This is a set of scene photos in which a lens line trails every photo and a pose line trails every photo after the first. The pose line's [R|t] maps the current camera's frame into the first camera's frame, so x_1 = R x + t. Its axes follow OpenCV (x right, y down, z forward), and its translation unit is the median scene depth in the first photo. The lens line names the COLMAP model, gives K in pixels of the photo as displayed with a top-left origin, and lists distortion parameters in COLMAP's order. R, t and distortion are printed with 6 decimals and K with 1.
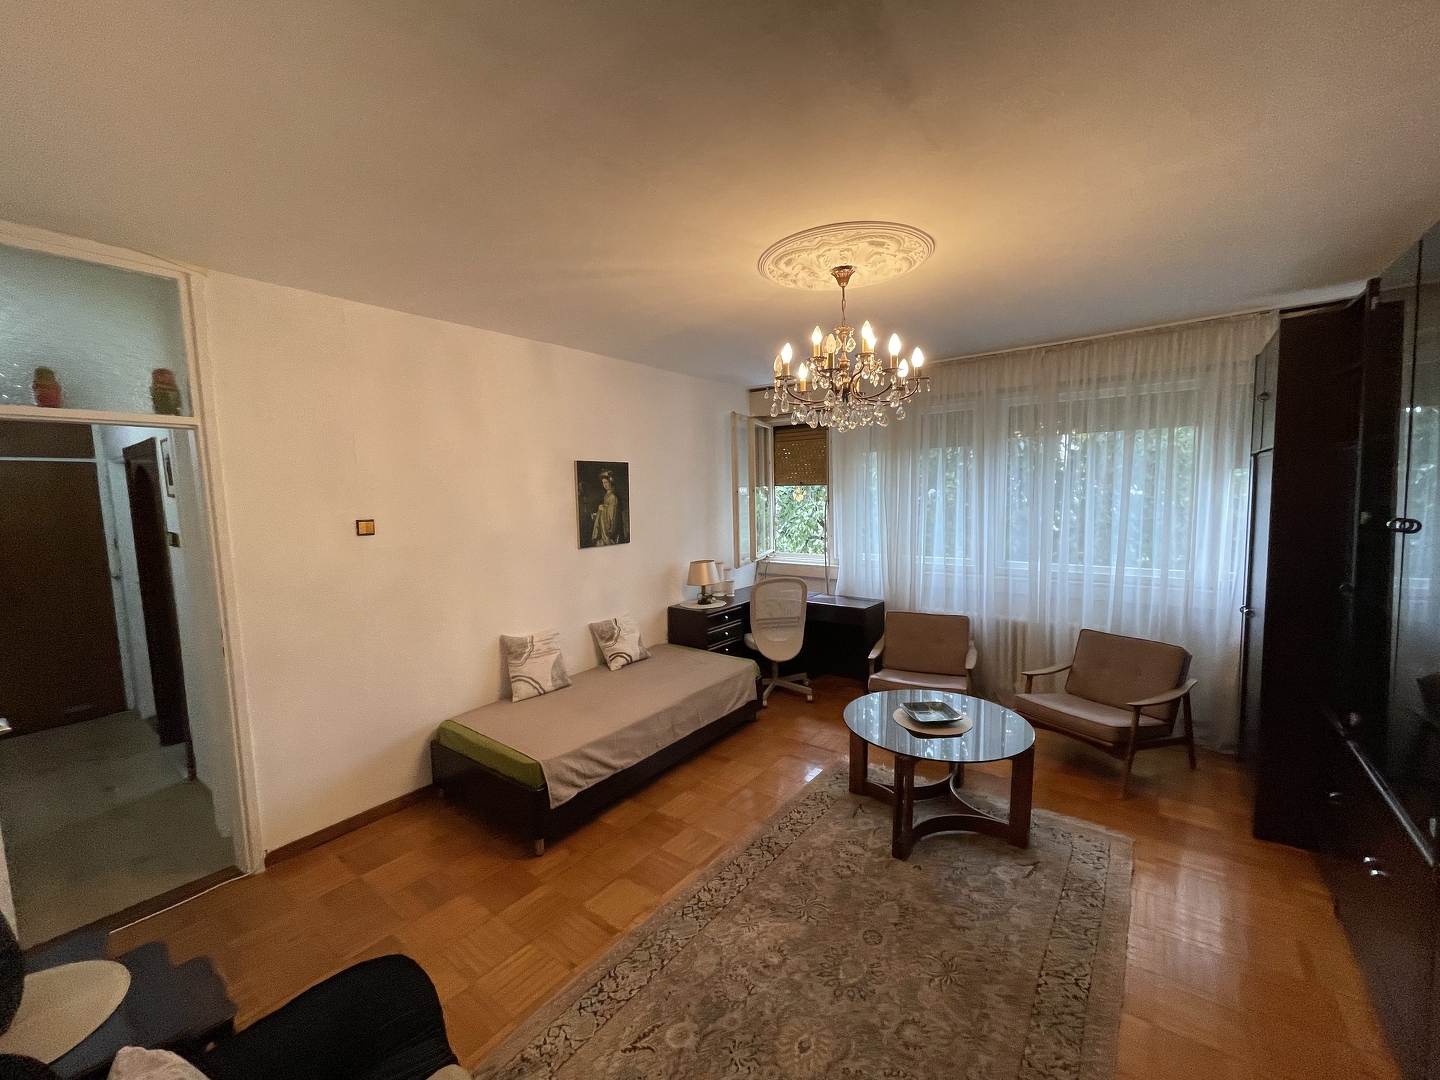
lens RADIAL K [[578.6, 0, 716.2], [0, 578.6, 540.6], [0, 0, 1]] dist [-0.000174, 0.000069]
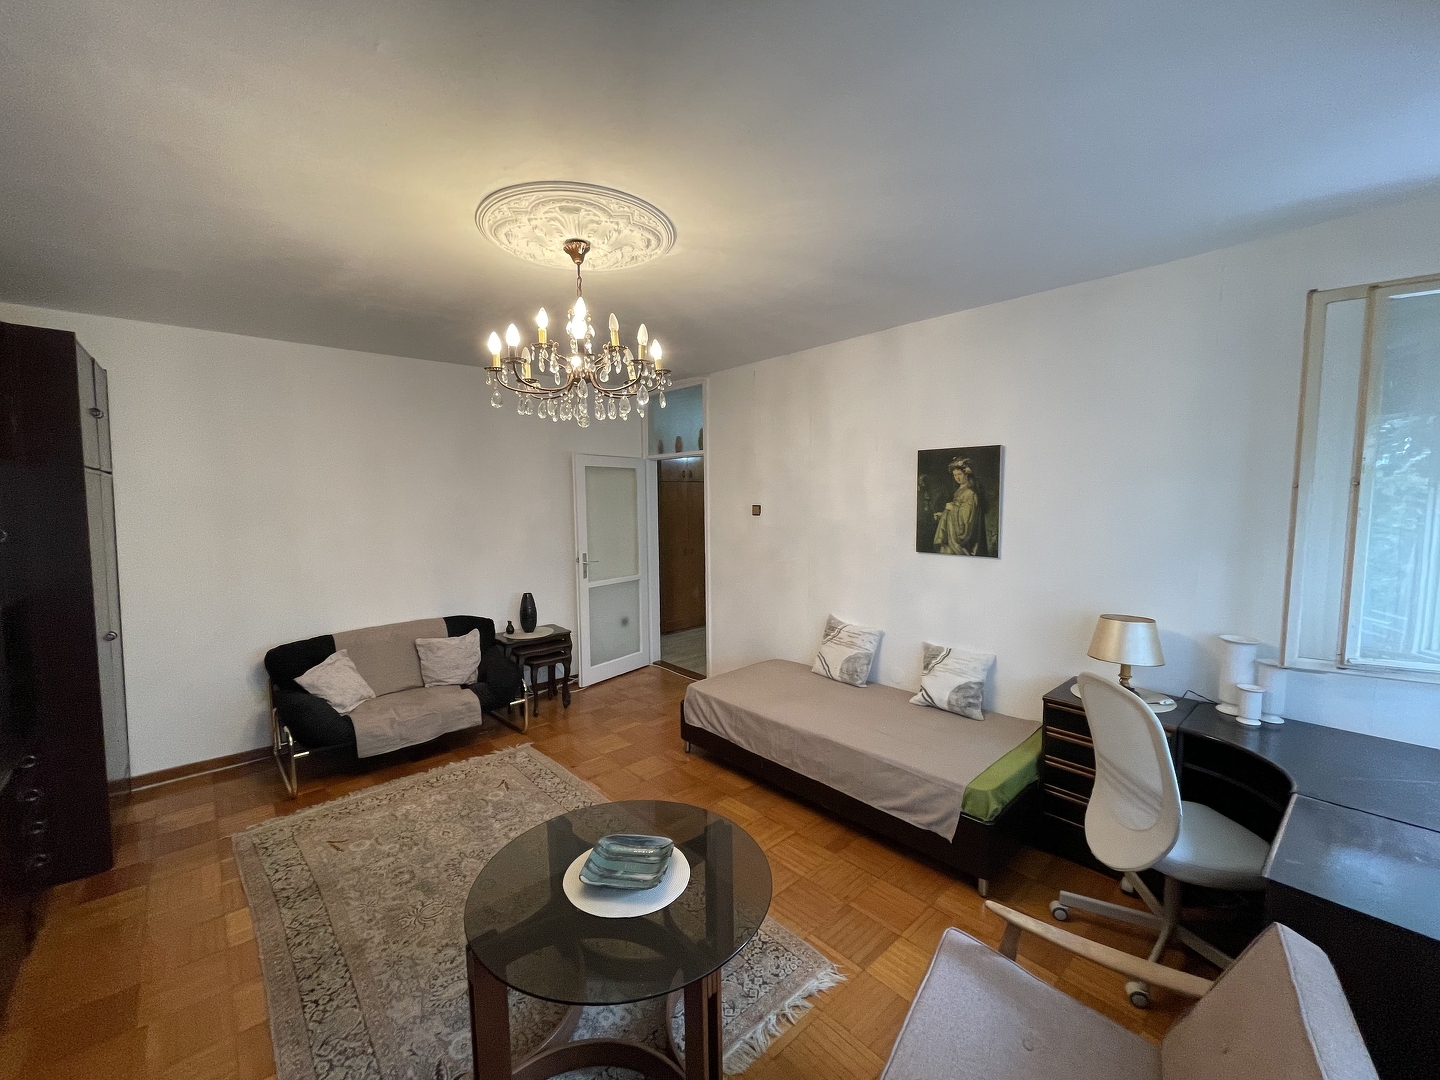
lens RADIAL K [[578.6, 0, 715.2], [0, 578.6, 544.4], [0, 0, 1]] dist [-0.000174, 0.000069]
pose [[-0.183149, 0.109276, -0.976993, 0.649387], [-0.072203, 0.989624, 0.124224, -0.081334], [0.980430, 0.093293, -0.173359, 0.833051]]
